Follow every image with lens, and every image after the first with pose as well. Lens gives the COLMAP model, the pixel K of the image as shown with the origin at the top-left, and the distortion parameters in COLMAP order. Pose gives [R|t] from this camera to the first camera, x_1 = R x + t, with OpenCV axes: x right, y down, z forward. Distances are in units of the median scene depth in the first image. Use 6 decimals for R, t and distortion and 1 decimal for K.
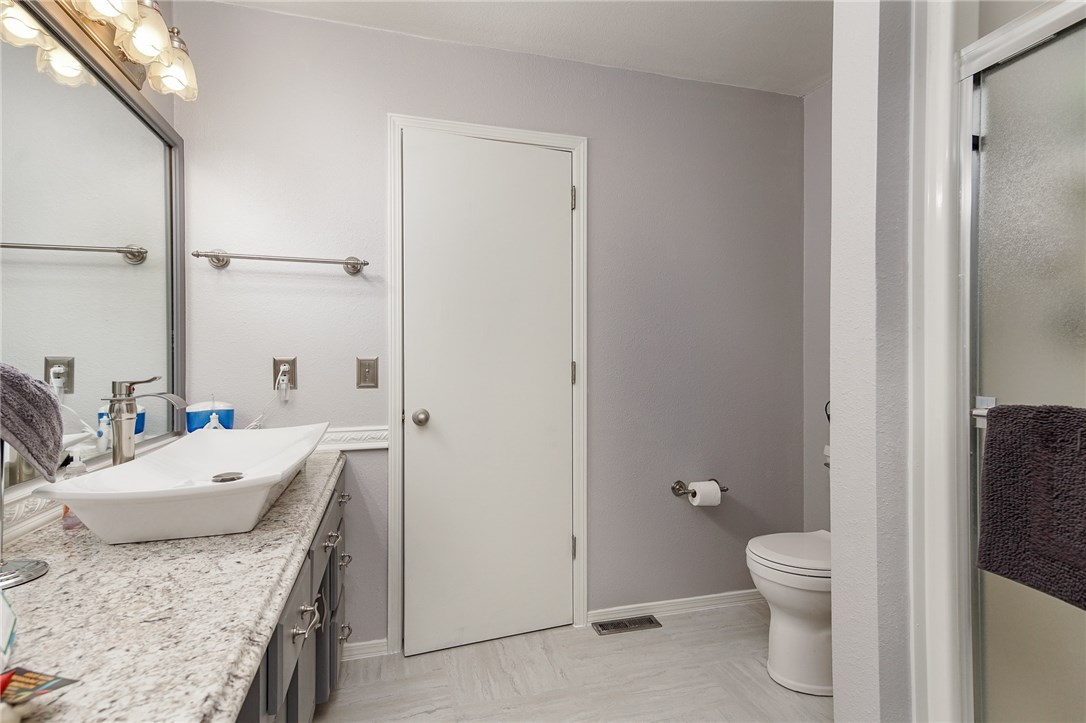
lens RADIAL K [[529.8, 0, 537.7], [0, 529.8, 362.7], [0, 0, 1]] dist [0.027076, -0.002930]
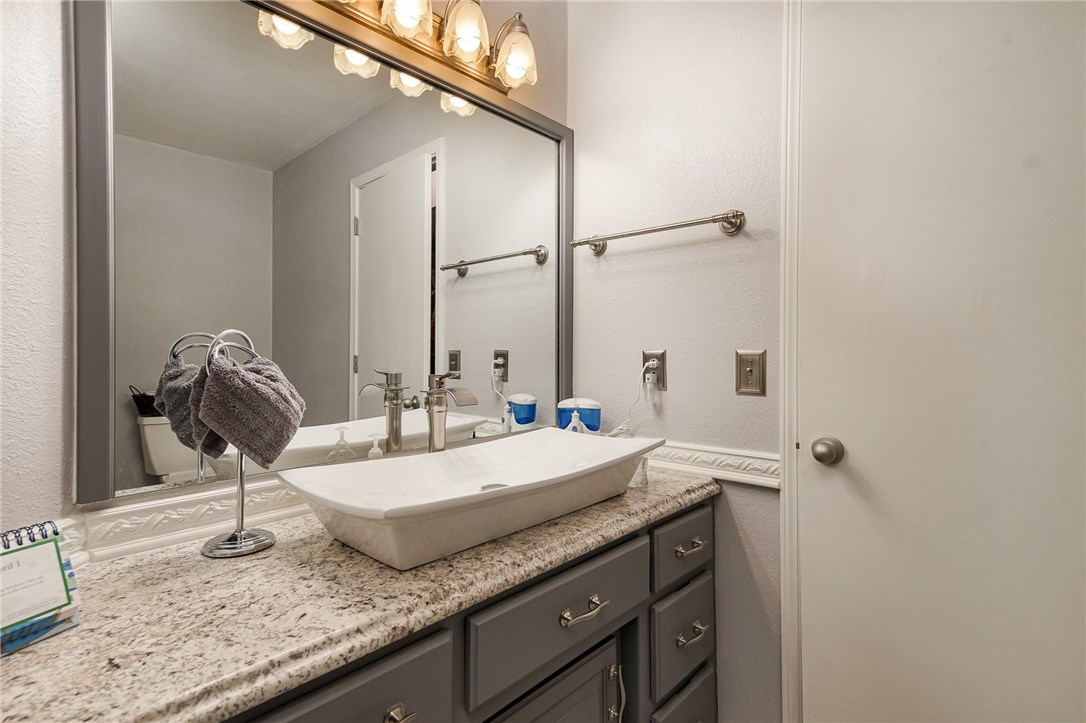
lens RADIAL K [[529.8, 0, 545.4], [0, 529.8, 349.9], [0, 0, 1]] dist [0.027076, -0.002930]
pose [[0.511667, -0.000564, -0.859184, 0.248188], [-0.004798, 0.999982, -0.003514, -0.013030], [0.859170, 0.005921, 0.511655, 0.749540]]
